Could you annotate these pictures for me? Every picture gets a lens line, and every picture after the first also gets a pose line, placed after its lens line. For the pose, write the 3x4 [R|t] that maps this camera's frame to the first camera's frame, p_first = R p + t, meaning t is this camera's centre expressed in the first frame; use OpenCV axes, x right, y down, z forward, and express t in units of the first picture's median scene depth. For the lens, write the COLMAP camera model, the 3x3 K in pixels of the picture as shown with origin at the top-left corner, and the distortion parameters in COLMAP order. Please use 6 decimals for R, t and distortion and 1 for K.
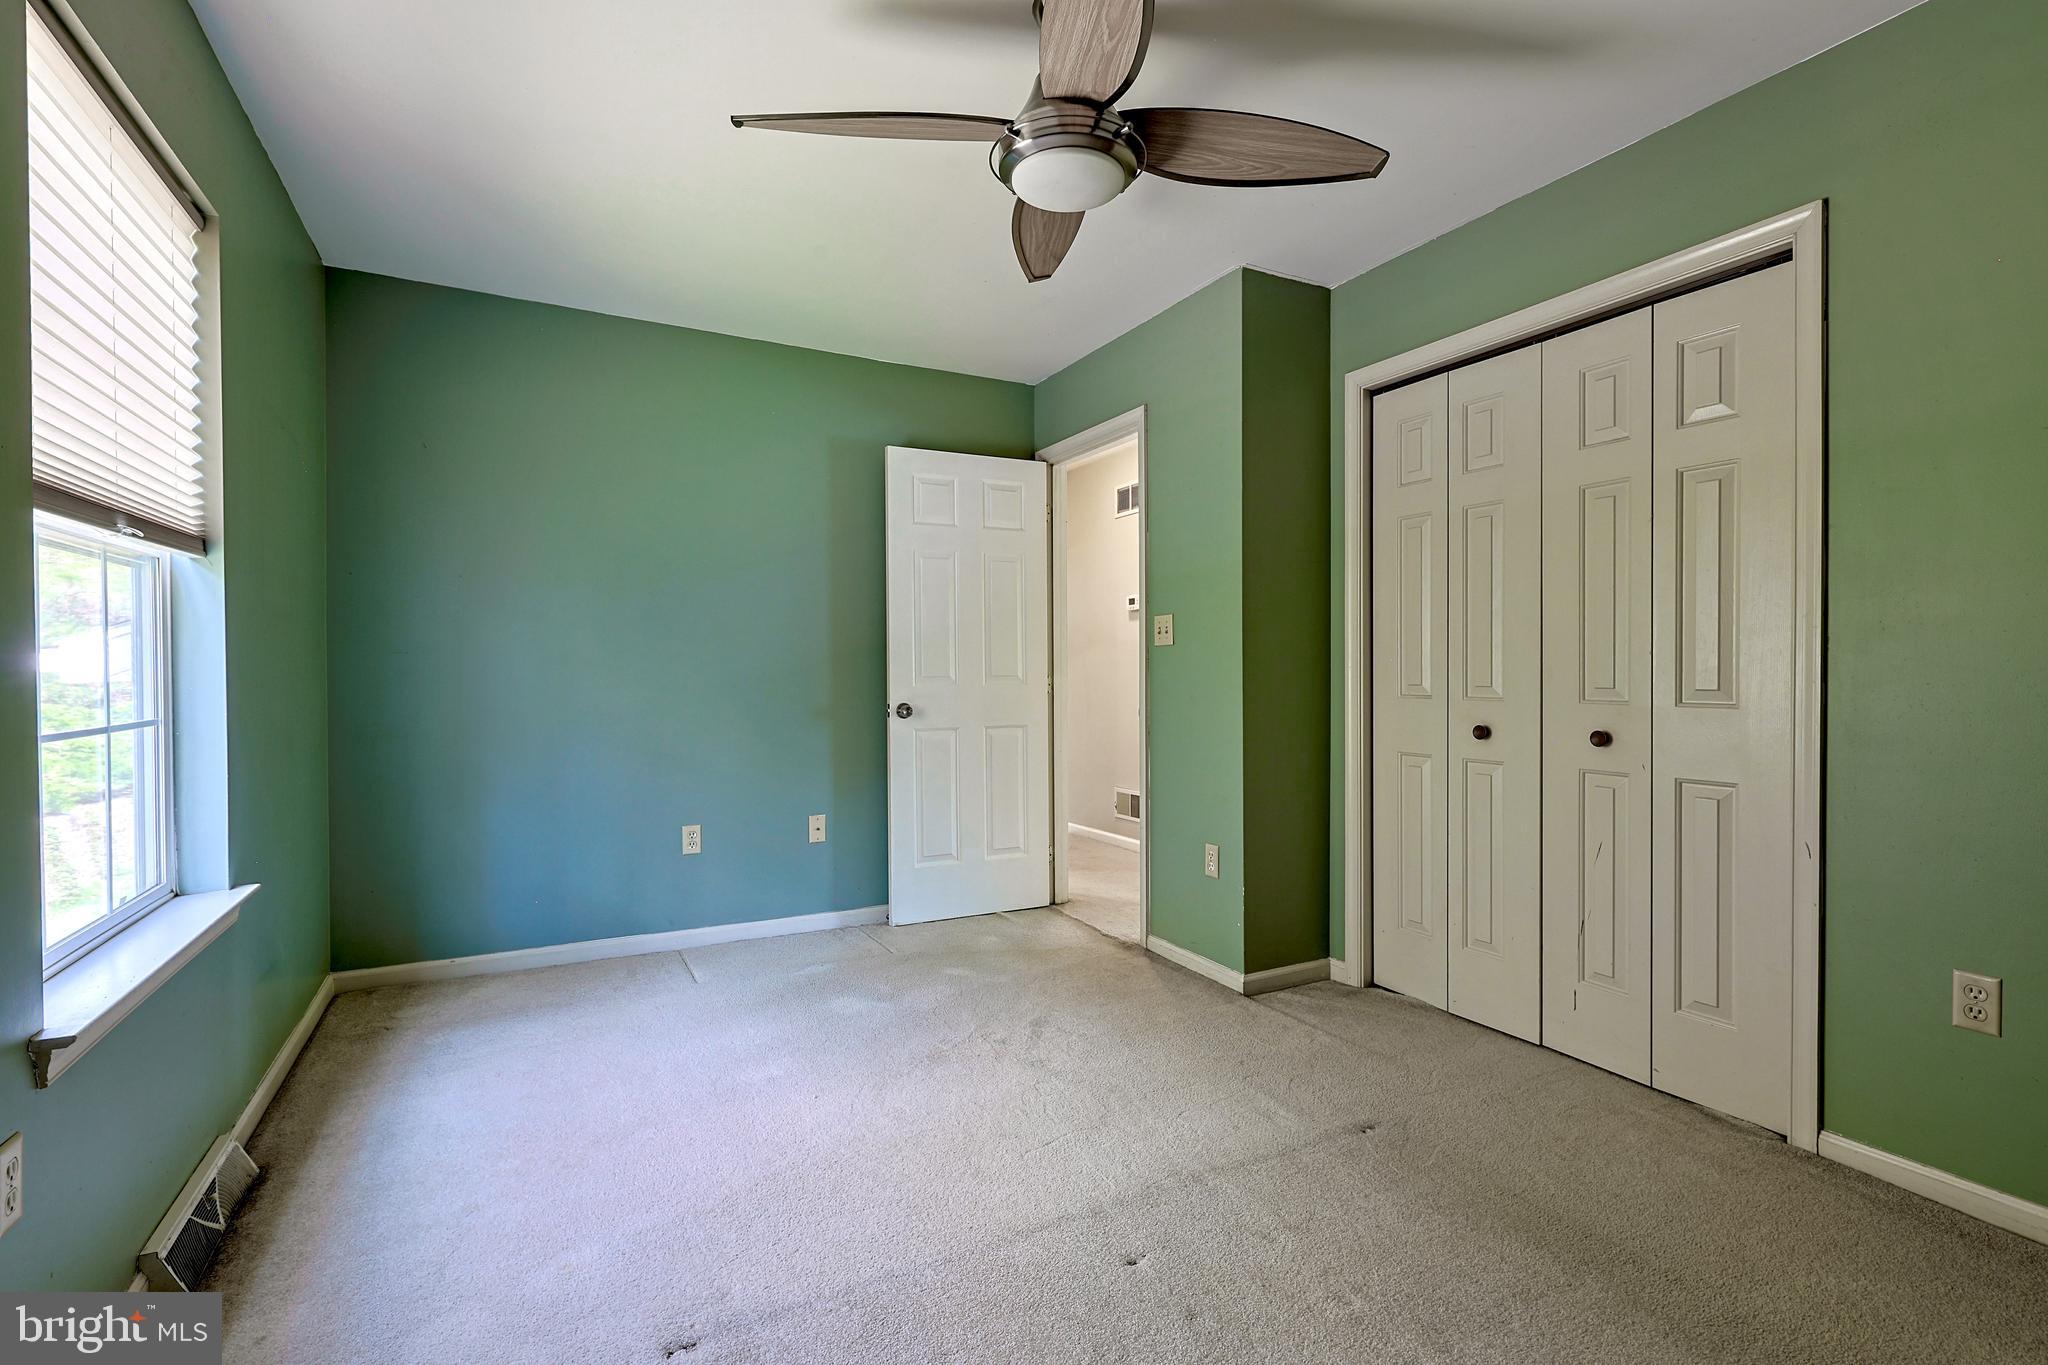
lens RADIAL K [[906.0, 0, 1079.7], [0, 906.0, 682.4], [0, 0, 1]] dist [-0.001034, 0.001315]
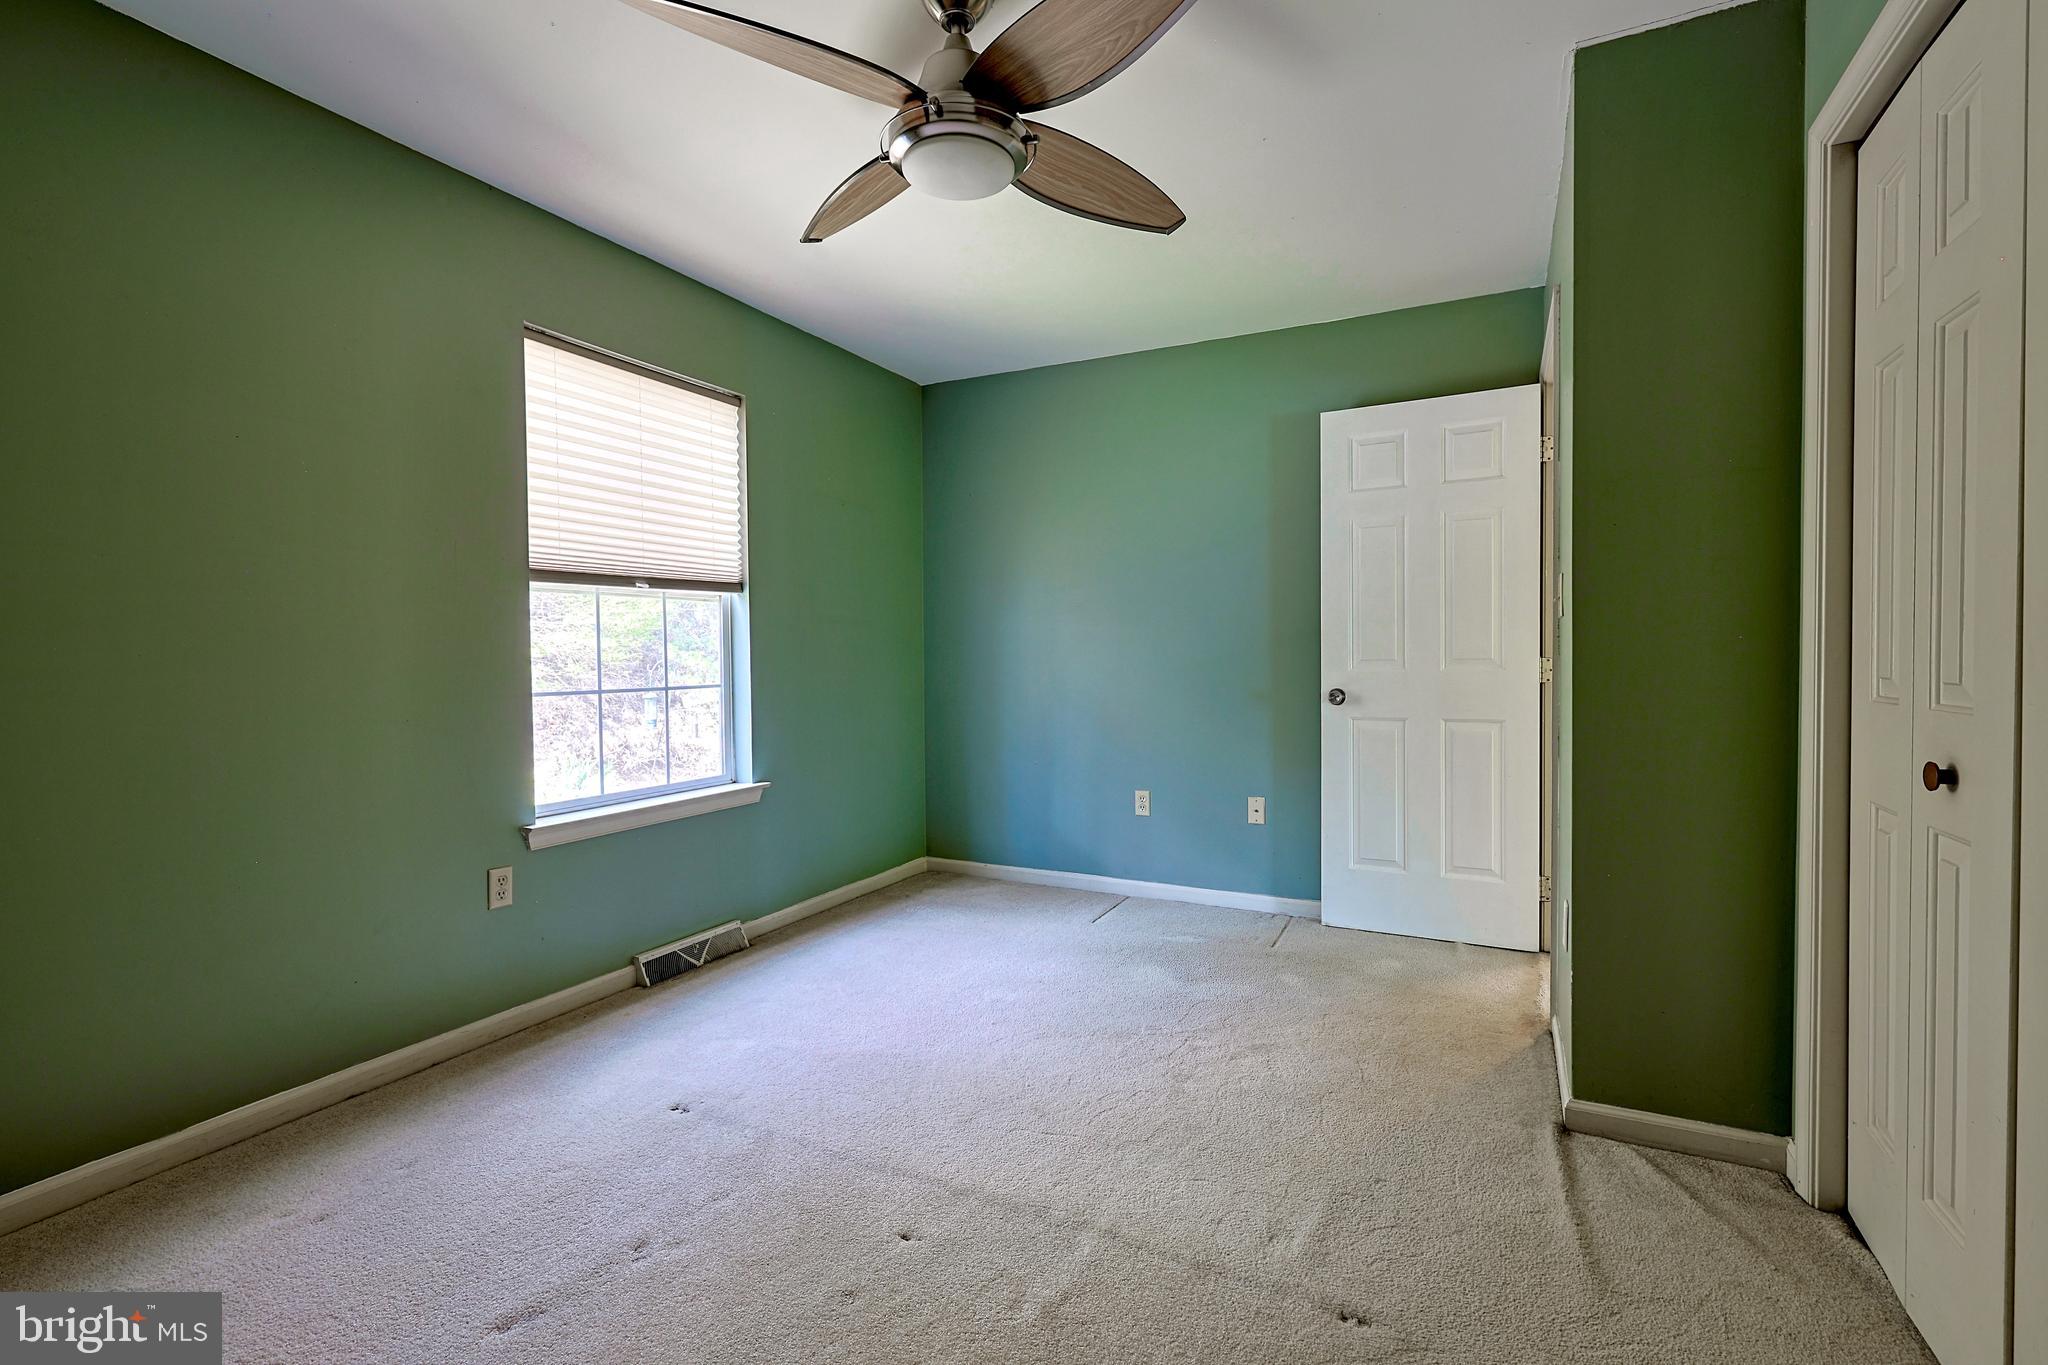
lens RADIAL K [[906.0, 0, 1033.7], [0, 906.0, 681.7], [0, 0, 1]] dist [-0.001034, 0.001315]
pose [[0.574927, 0.020869, -0.817938, 0.485981], [-0.004814, 0.999744, 0.022124, -0.004147], [0.818190, -0.008782, 0.574880, 0.270669]]
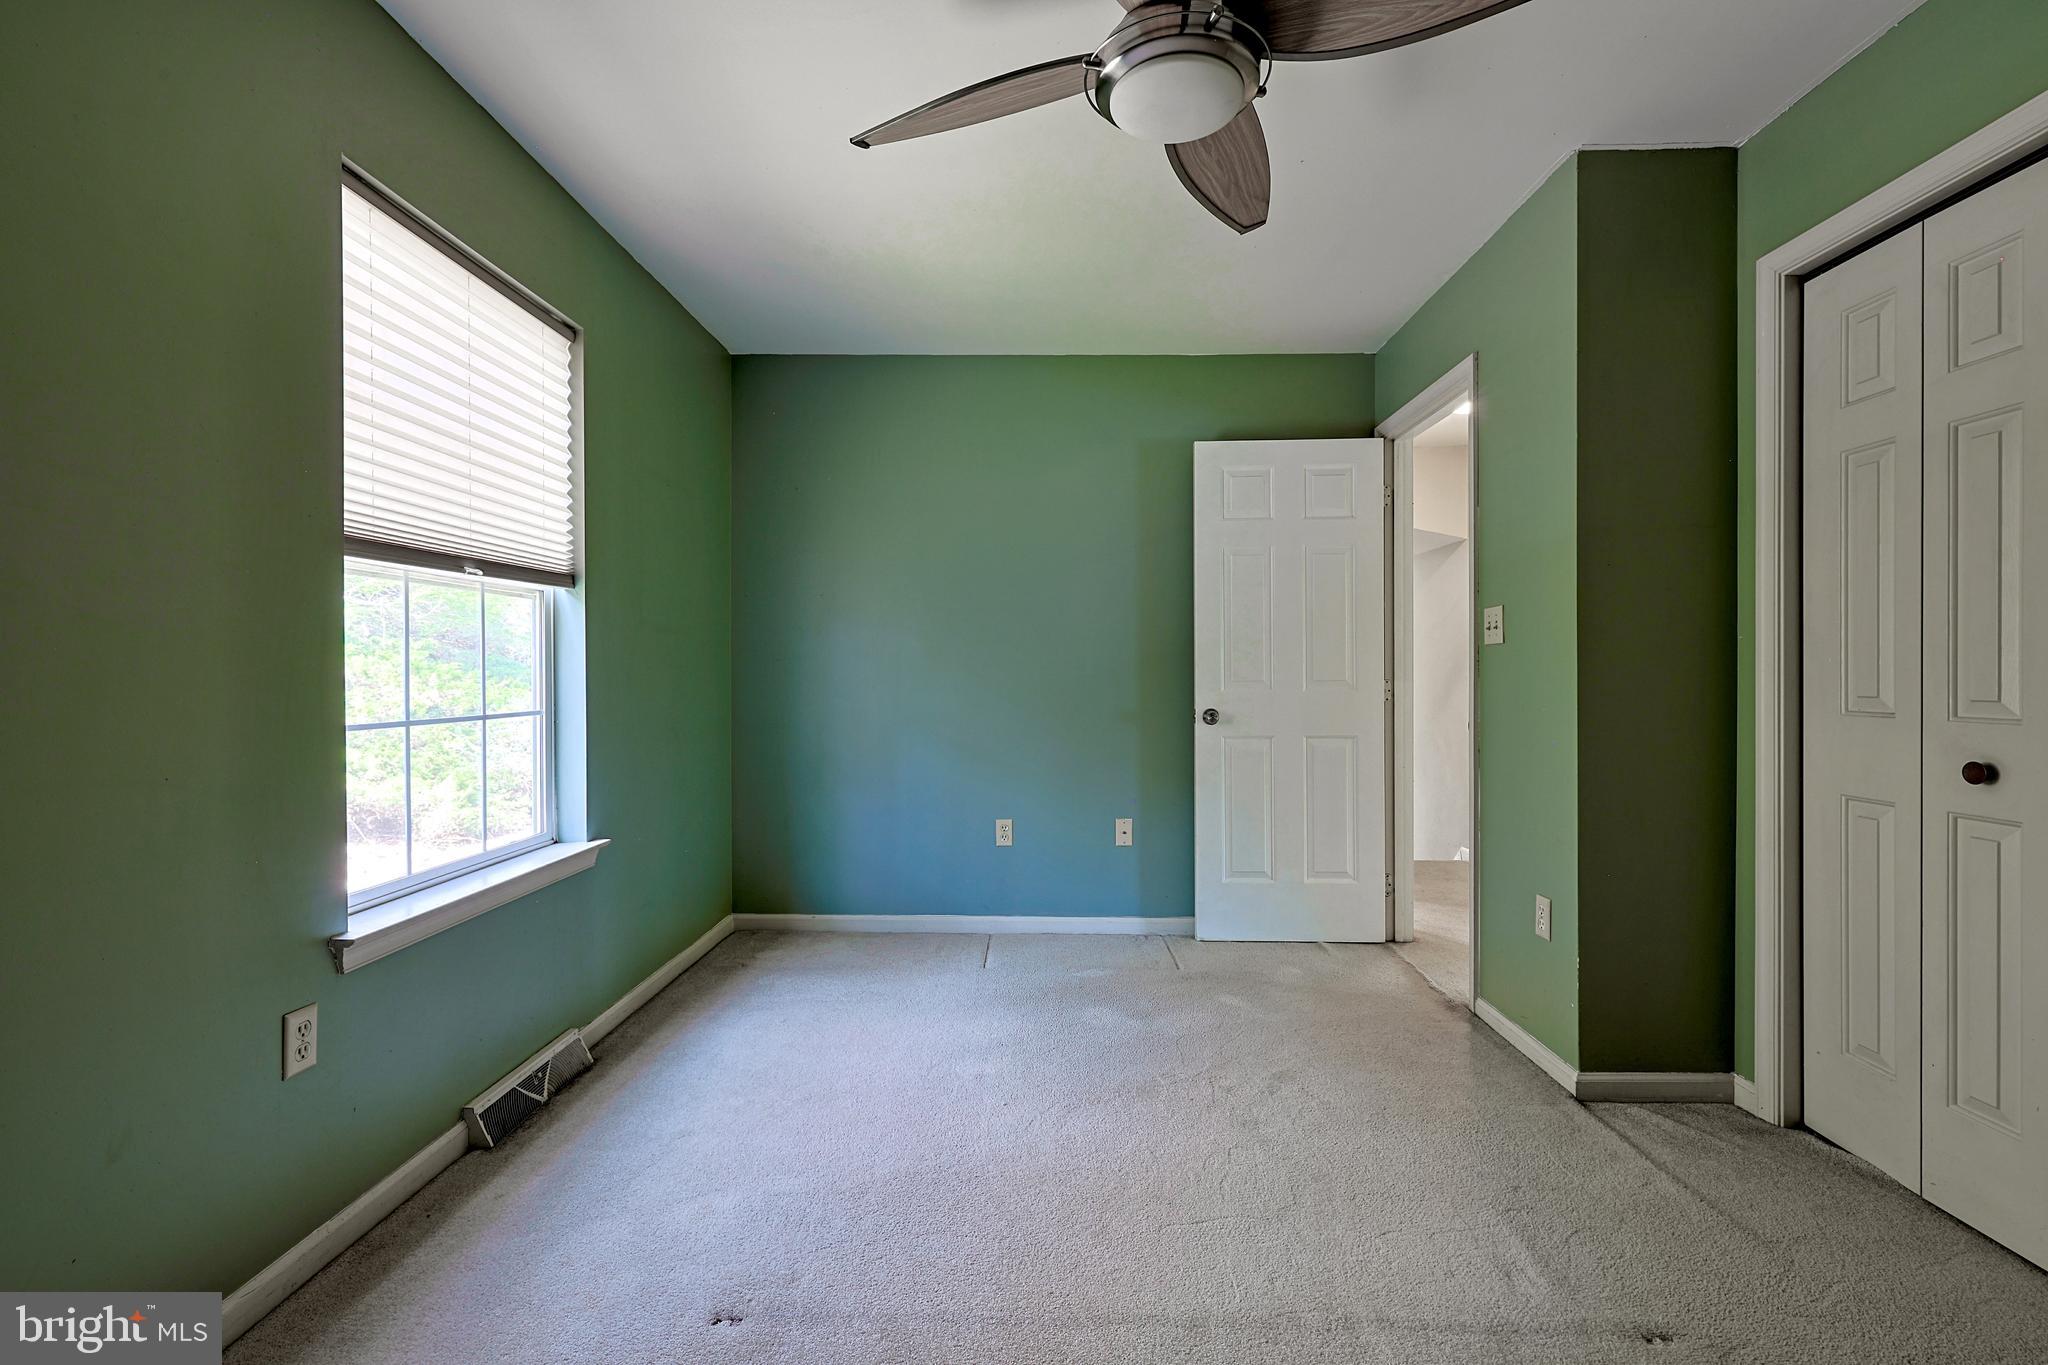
lens RADIAL K [[906.0, 0, 1039.7], [0, 906.0, 682.7], [0, 0, 1]] dist [-0.001034, 0.001315]
pose [[0.870771, 0.005694, -0.491656, 0.158470], [-0.007483, 0.999971, -0.001673, -0.002131], [0.491632, 0.005136, 0.870788, 0.105259]]
